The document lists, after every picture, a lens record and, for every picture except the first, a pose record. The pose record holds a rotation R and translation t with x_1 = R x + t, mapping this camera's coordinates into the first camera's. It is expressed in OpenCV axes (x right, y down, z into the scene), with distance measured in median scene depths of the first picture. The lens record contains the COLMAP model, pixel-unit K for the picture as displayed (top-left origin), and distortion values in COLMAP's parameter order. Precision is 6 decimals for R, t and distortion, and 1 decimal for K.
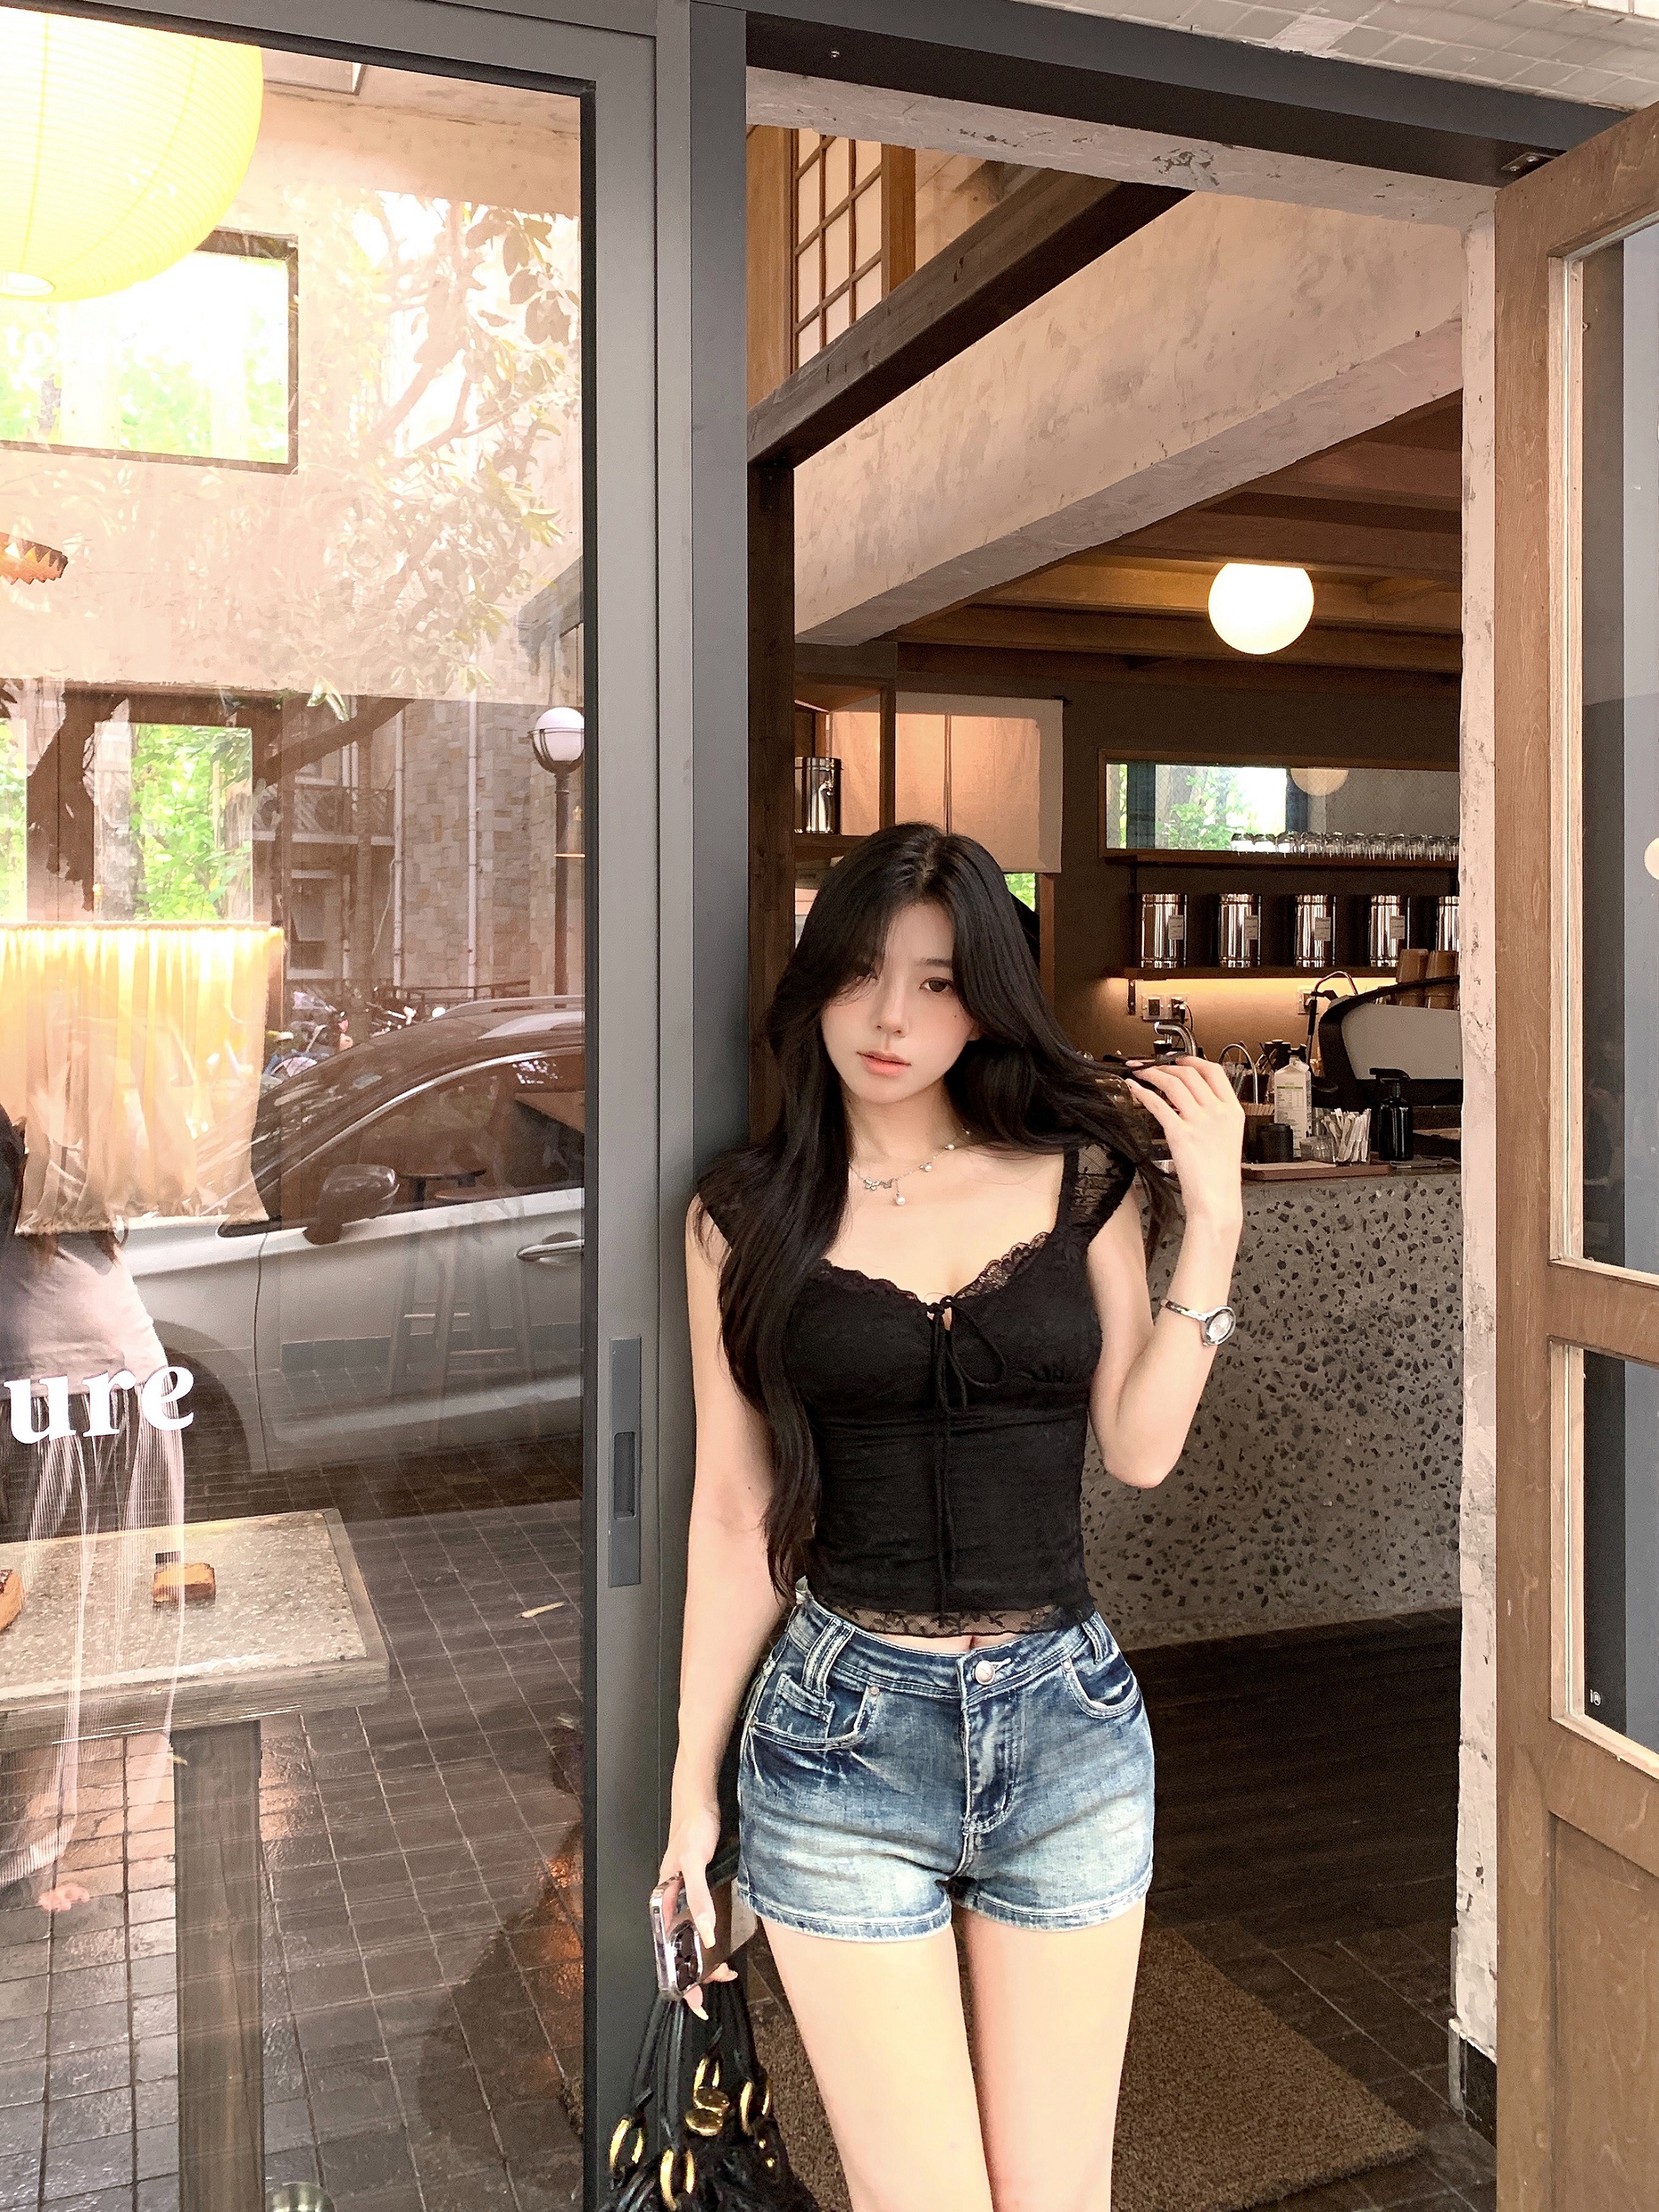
lens RADIAL K [[1860.7, 0, 743.9], [0, 1860.7, 926.0], [0, 0, 1]] dist [-0.002670, -0.017339]
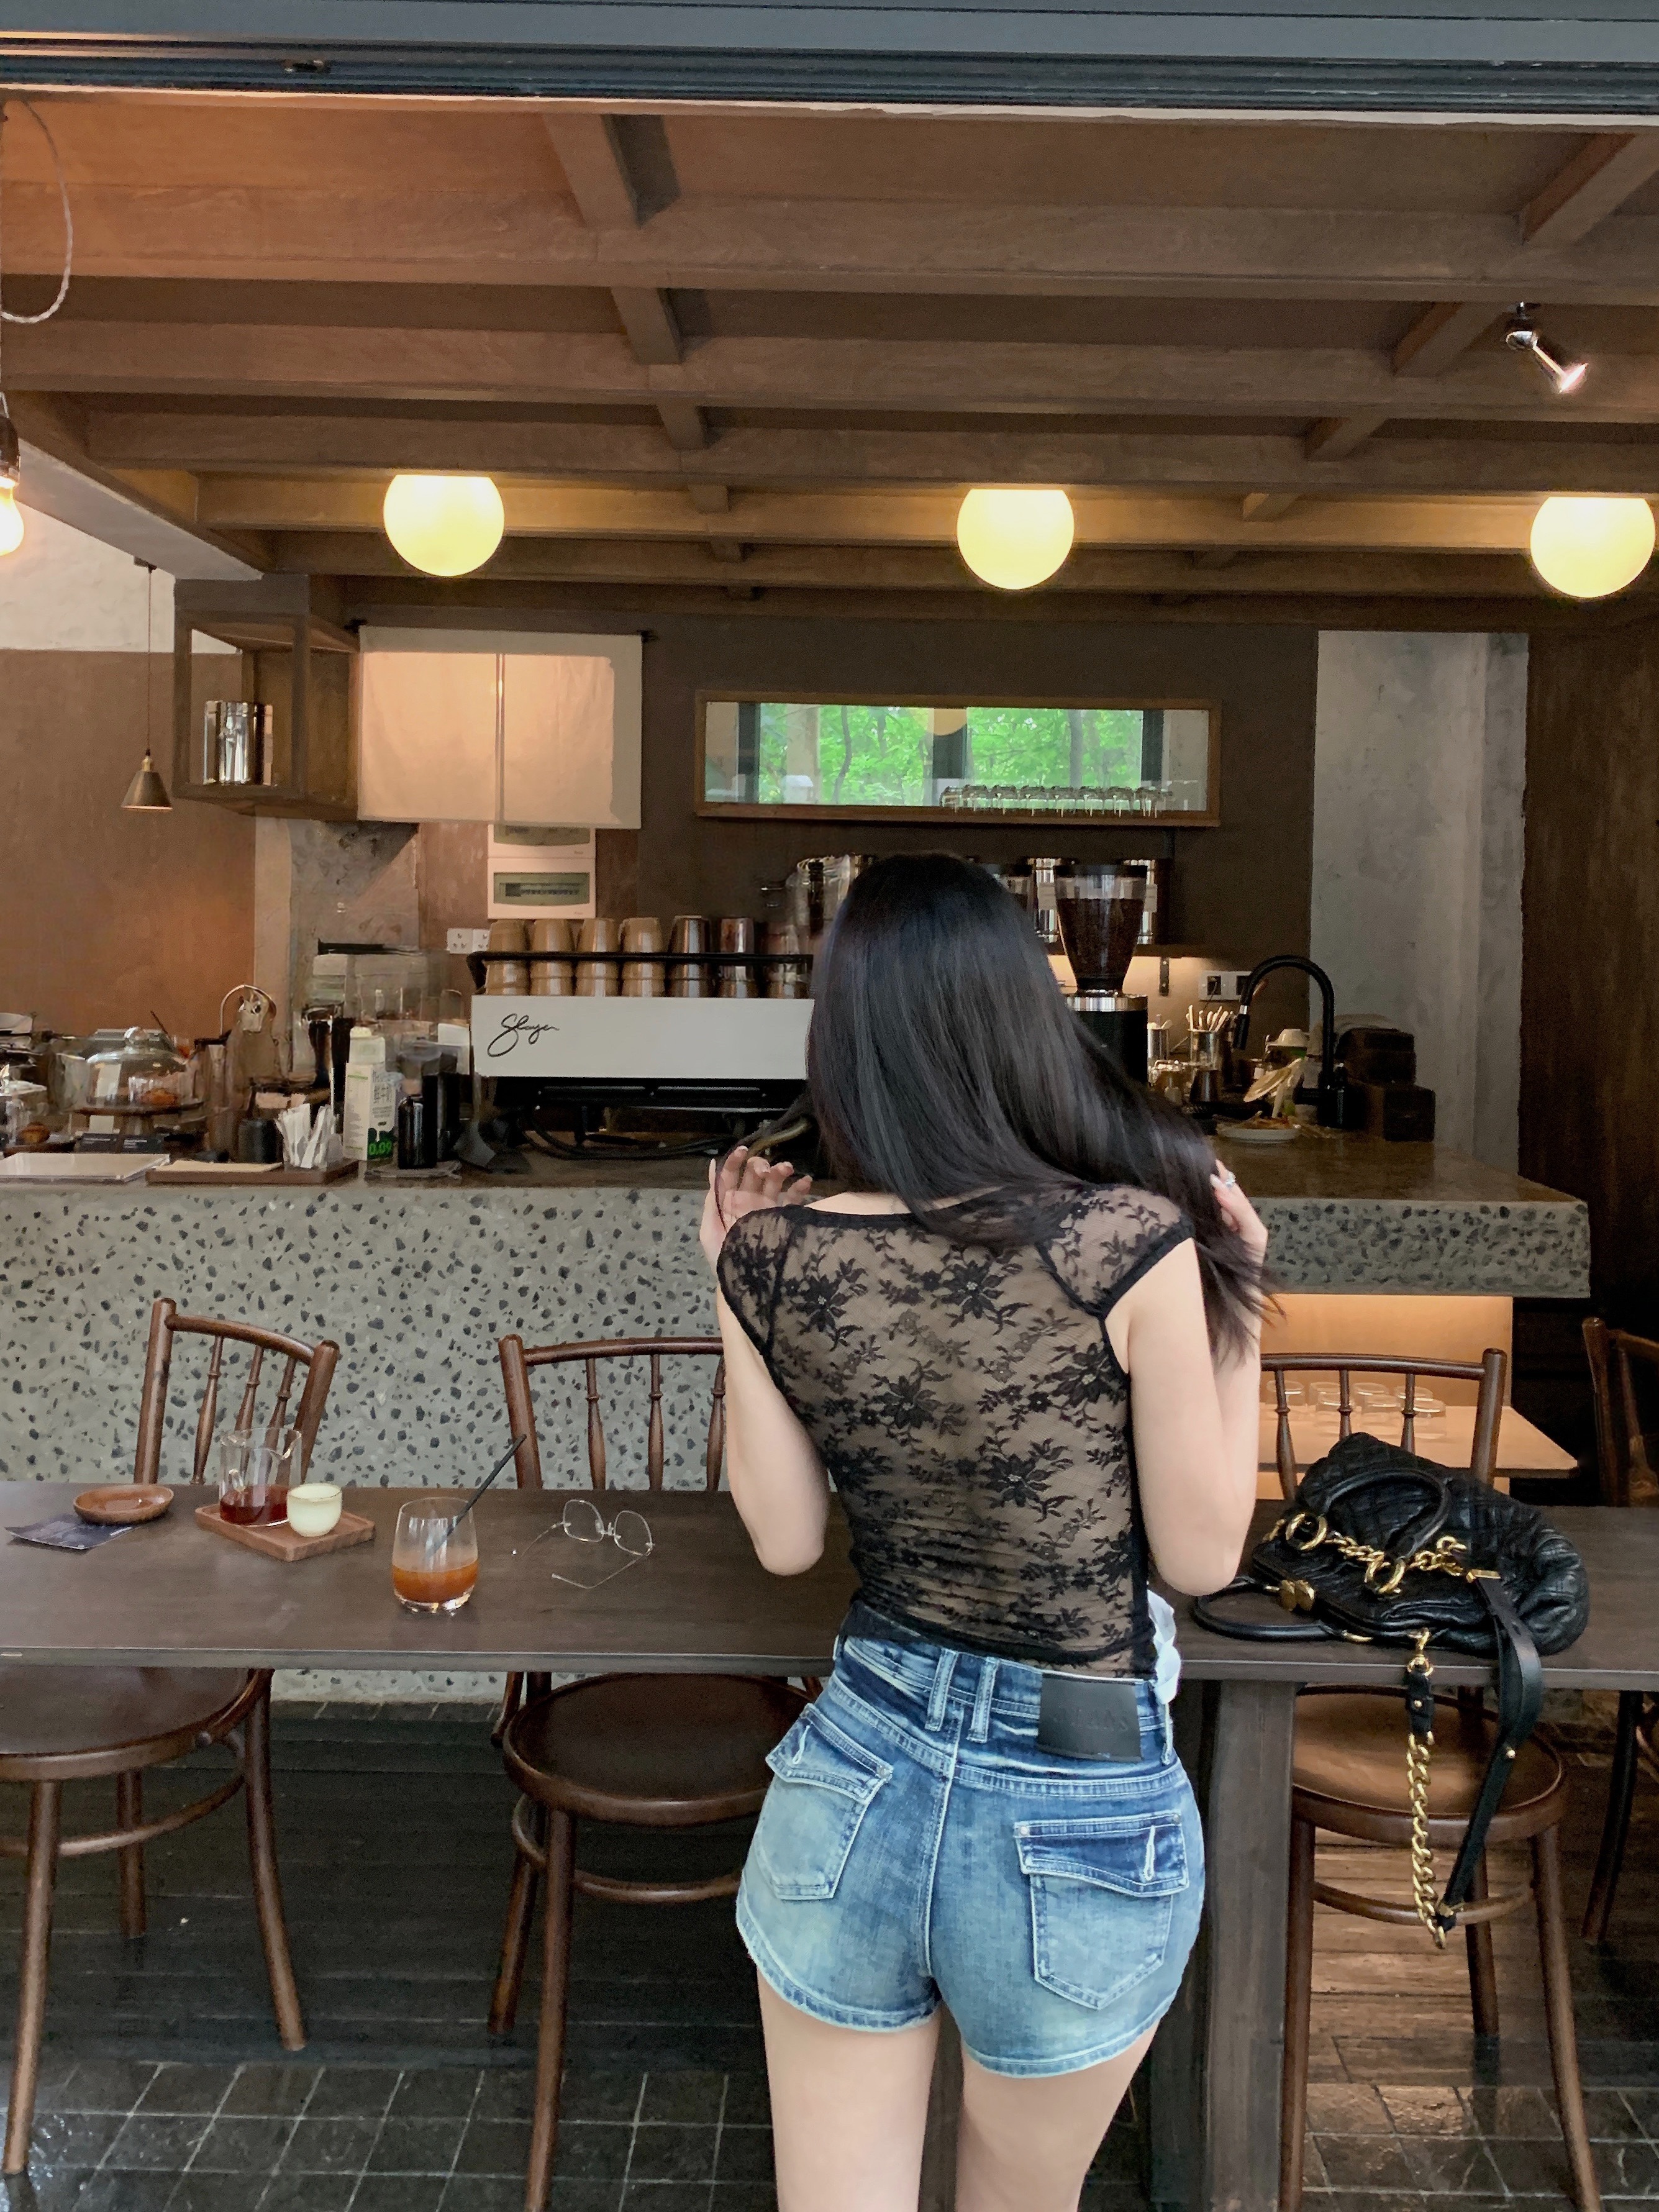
lens RADIAL K [[1777.6, 0, 825.9], [0, 1777.6, 916.8], [0, 0, 1]] dist [0.102363, -0.180654]
pose [[0.953632, 0.028150, -0.299657, 0.827593], [-0.019361, 0.999292, 0.032260, -0.019948], [0.300353, -0.024963, 0.953501, 0.295343]]
